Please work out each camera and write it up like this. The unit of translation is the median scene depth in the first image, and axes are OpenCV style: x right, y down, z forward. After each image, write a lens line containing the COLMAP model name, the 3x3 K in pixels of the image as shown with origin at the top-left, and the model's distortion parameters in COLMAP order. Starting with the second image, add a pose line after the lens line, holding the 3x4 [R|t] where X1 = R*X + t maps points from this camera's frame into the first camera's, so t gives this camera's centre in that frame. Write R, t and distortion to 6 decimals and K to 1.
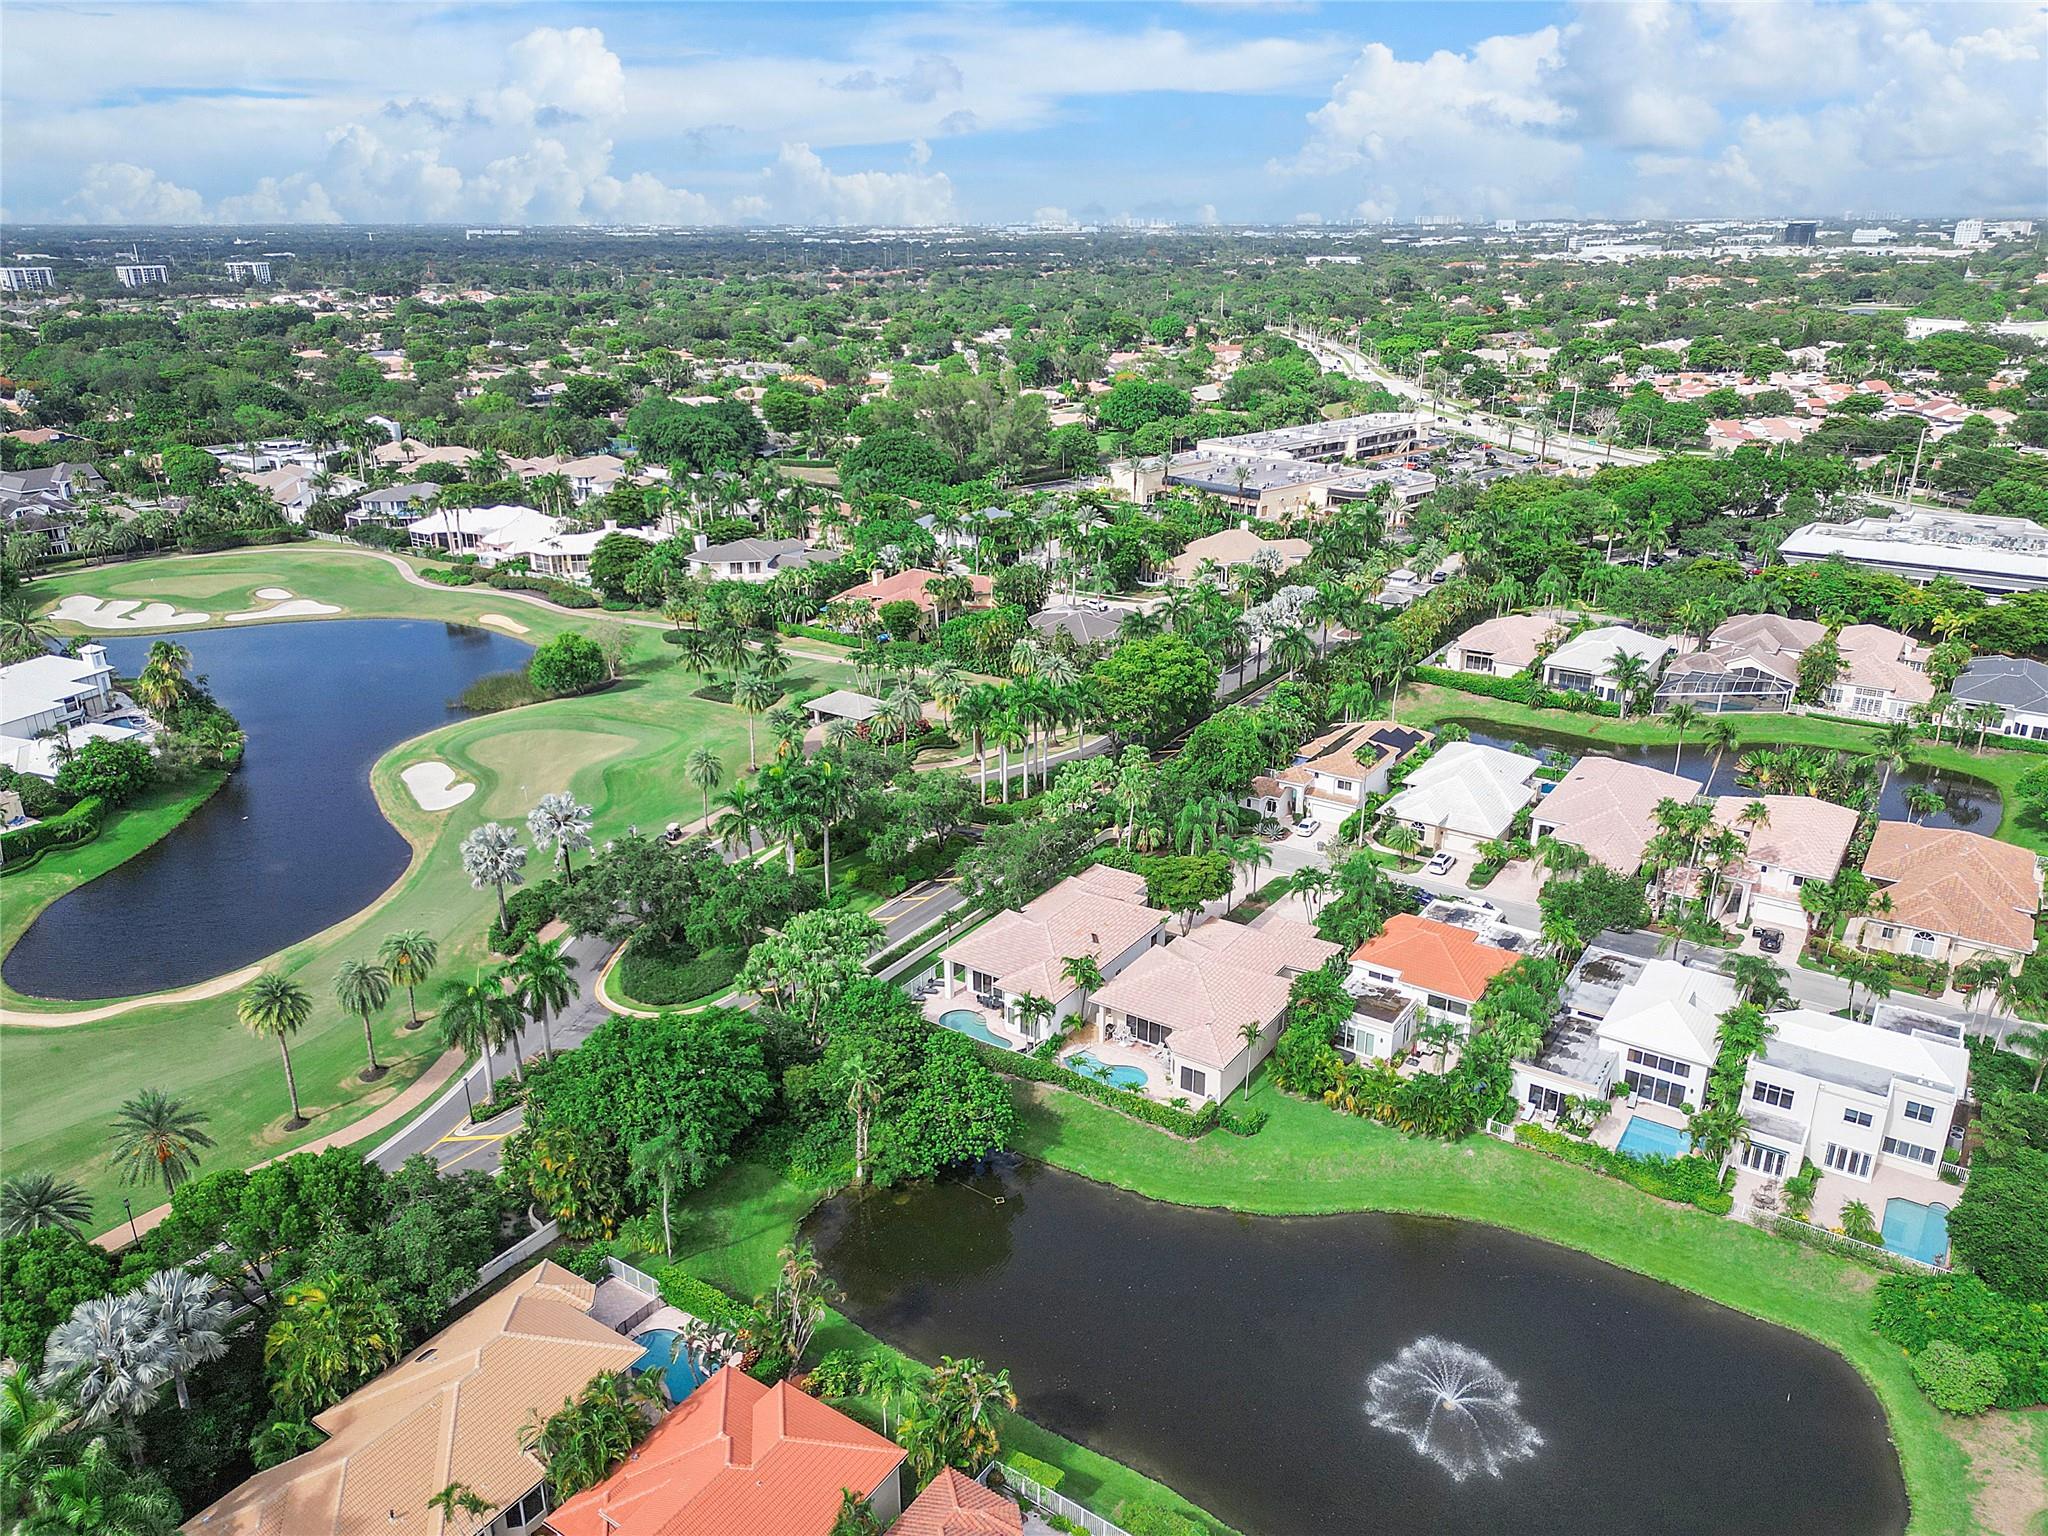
lens RADIAL K [[1432.2, 0, 1025.6], [0, 1432.2, 759.7], [0, 0, 1]] dist [0.011241, -0.019626]
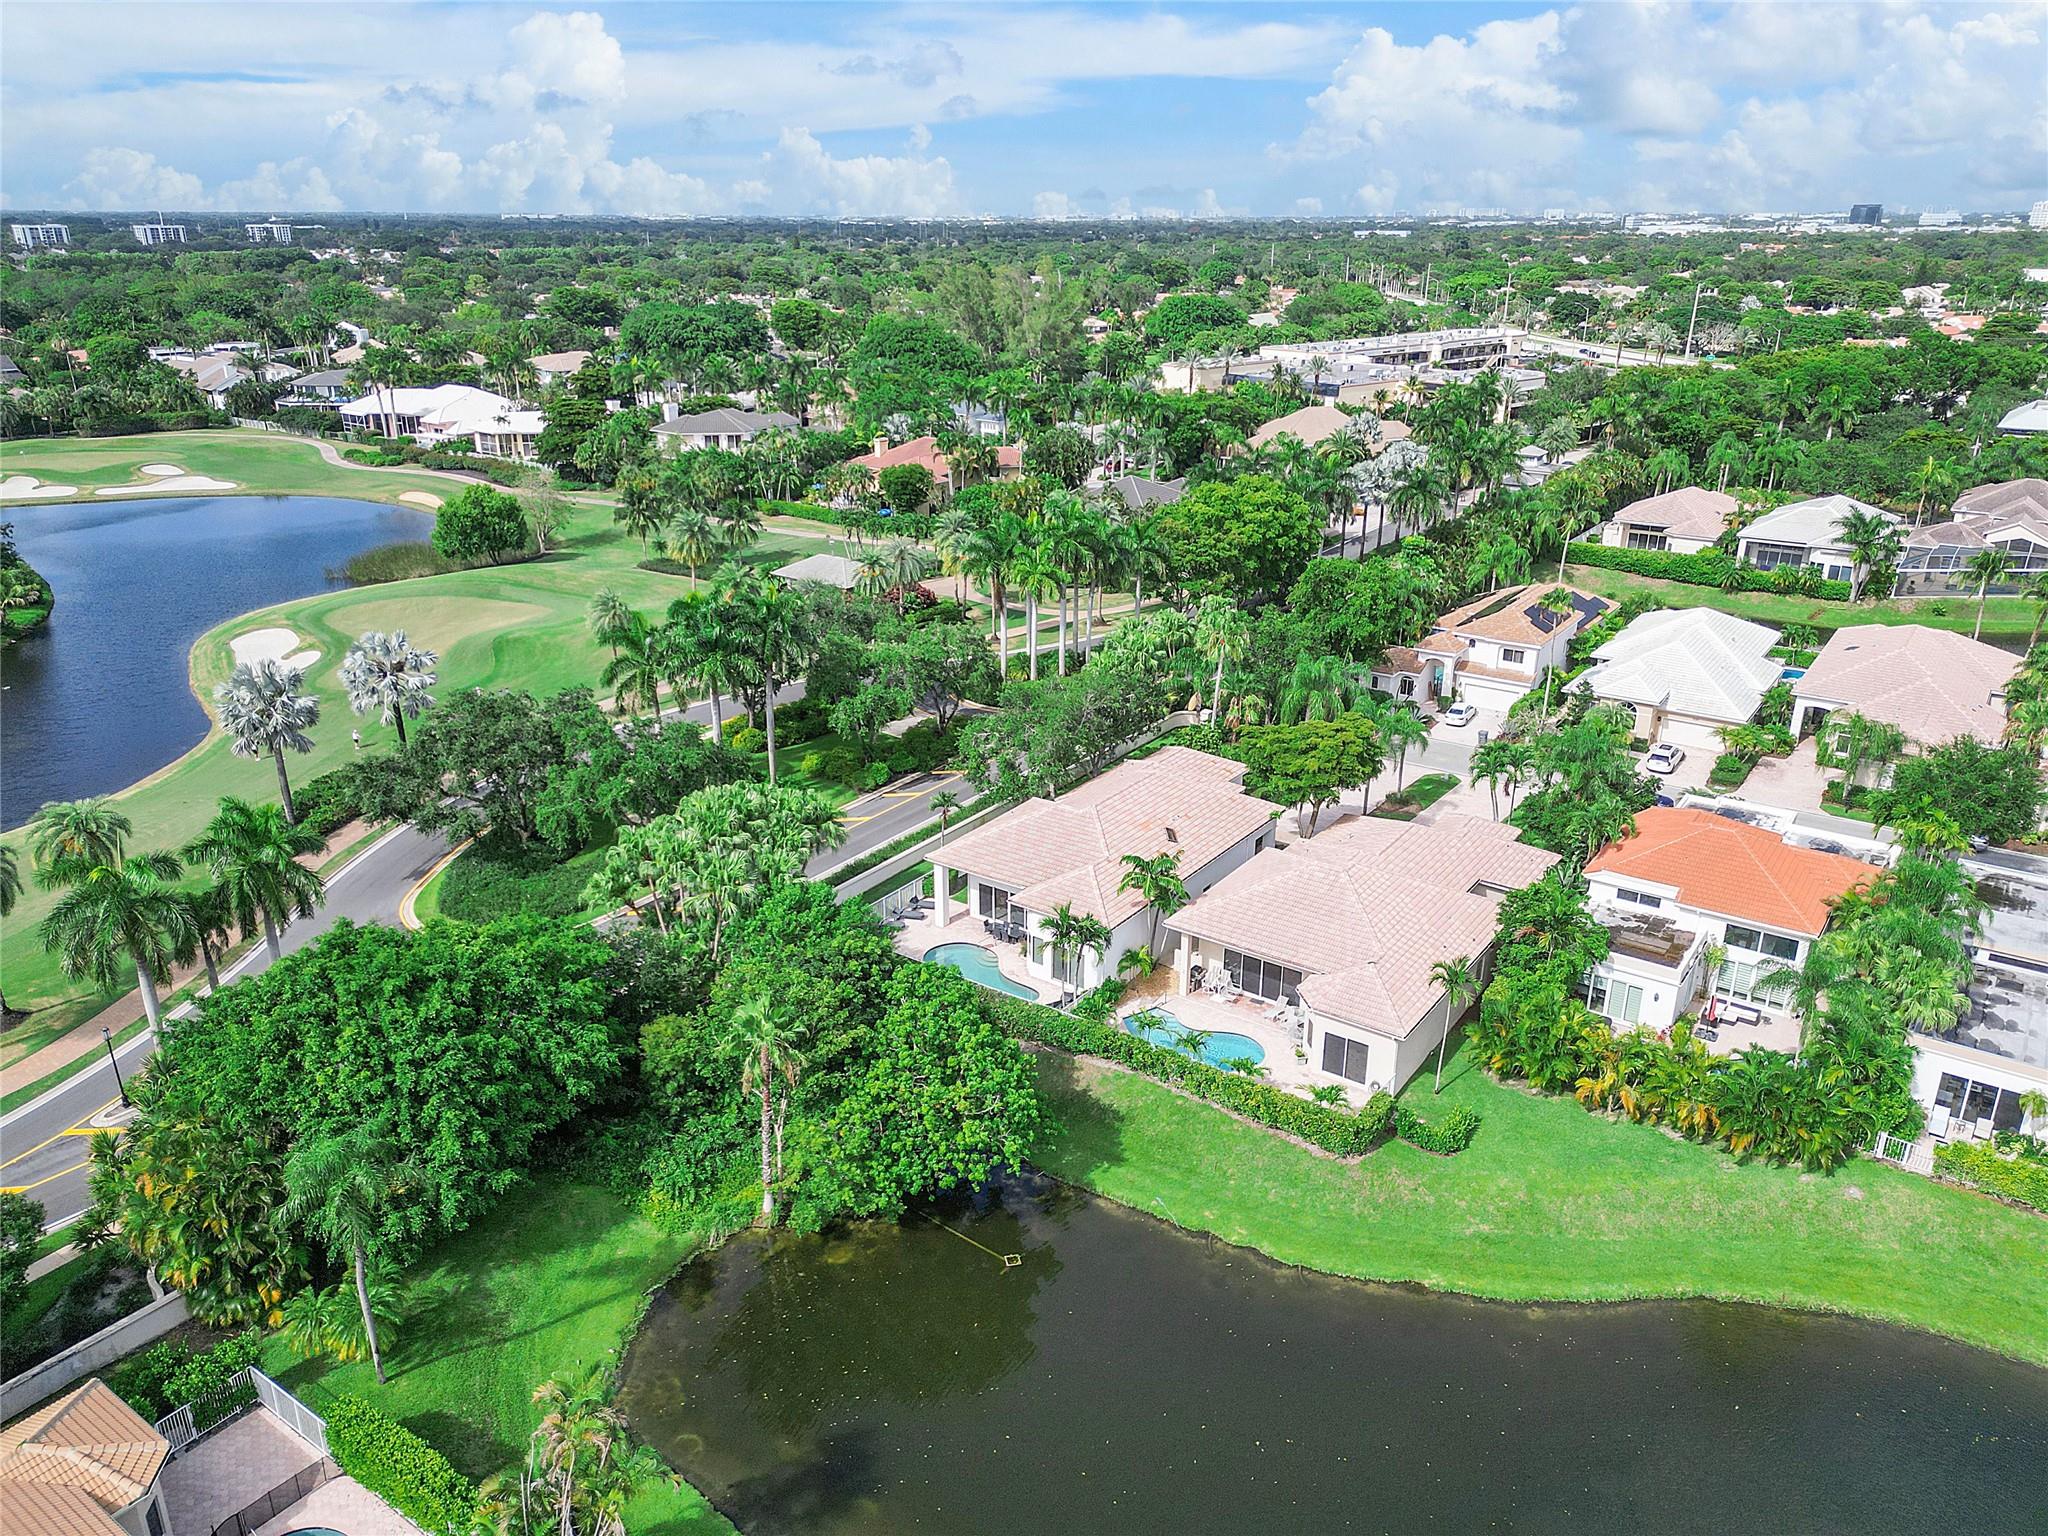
lens RADIAL K [[1432.2, 0, 1018.7], [0, 1432.2, 775.9], [0, 0, 1]] dist [0.011241, -0.019626]
pose [[0.999564, 0.013806, -0.026106, -0.002633], [-0.013419, 0.999798, 0.014952, 0.078152], [0.026307, -0.014595, 0.999547, 0.315798]]
